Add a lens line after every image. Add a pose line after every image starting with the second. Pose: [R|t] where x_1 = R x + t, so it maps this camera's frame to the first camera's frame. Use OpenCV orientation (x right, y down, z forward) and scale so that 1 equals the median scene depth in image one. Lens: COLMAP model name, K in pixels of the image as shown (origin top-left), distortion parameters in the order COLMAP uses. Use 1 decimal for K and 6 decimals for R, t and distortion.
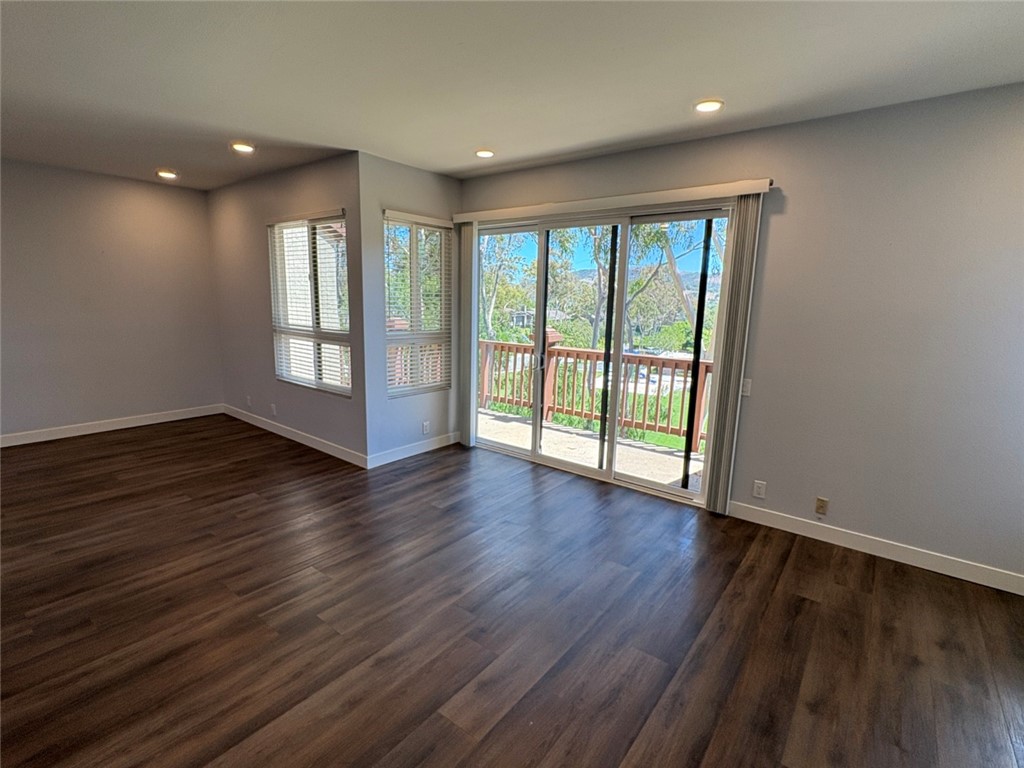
lens RADIAL K [[492.7, 0, 514.5], [0, 492.7, 381.8], [0, 0, 1]] dist [0.002399, -0.000300]
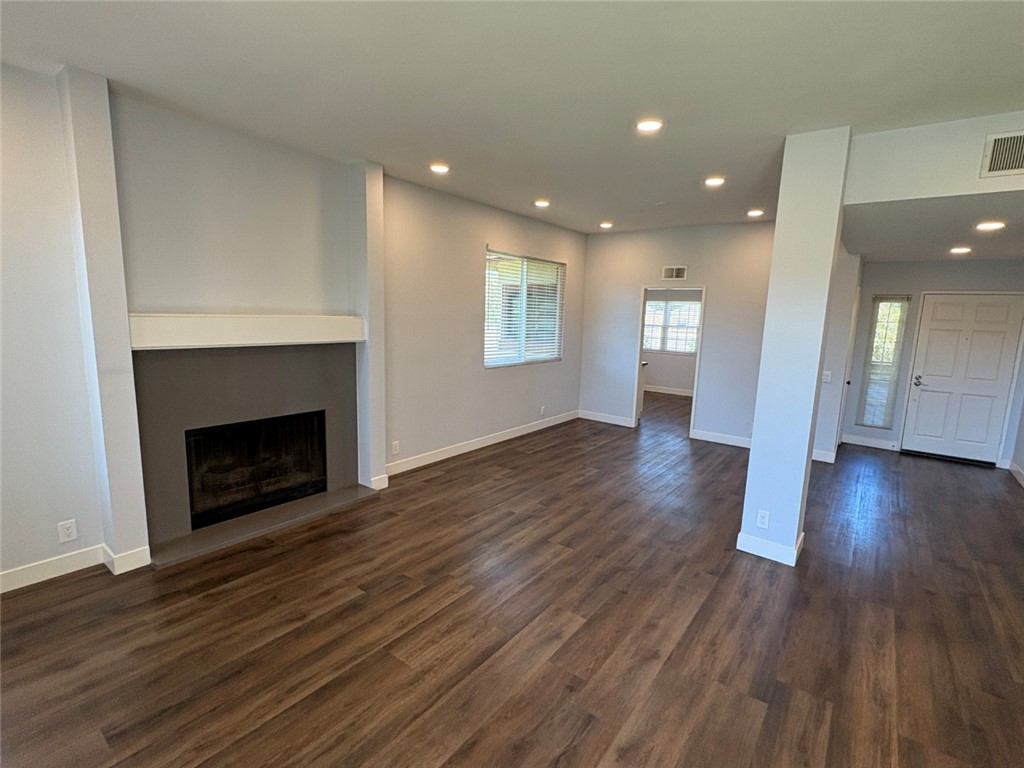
lens RADIAL K [[492.7, 0, 512.8], [0, 492.7, 385.2], [0, 0, 1]] dist [0.002399, -0.000300]
pose [[-0.998123, -0.058737, -0.017361, 0.095708], [-0.061215, 0.947282, 0.314499, -0.320871], [-0.002026, 0.314971, -0.949099, 1.812308]]
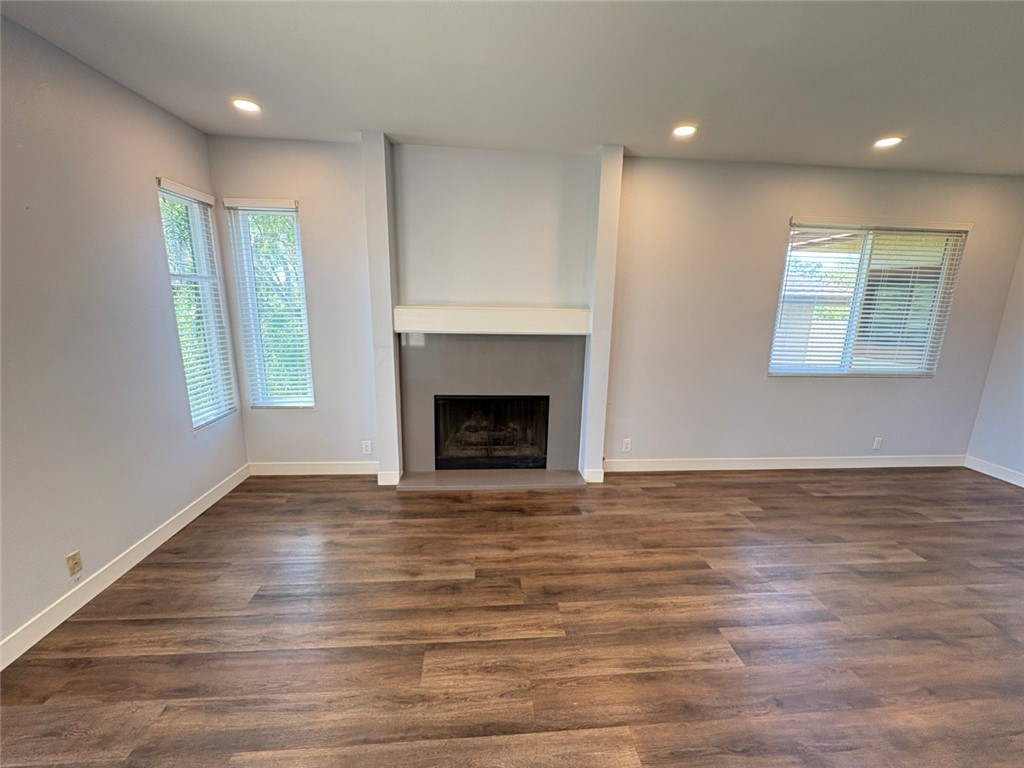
lens RADIAL K [[412.6, 0, 510.8], [0, 412.6, 383.6], [0, 0, 1]] dist [0.001568, -0.000638]
pose [[-0.669152, -0.194704, 0.717165, -0.321286], [0.086470, 0.938110, 0.335370, -0.233244], [-0.738078, 0.286427, -0.610902, 1.226268]]
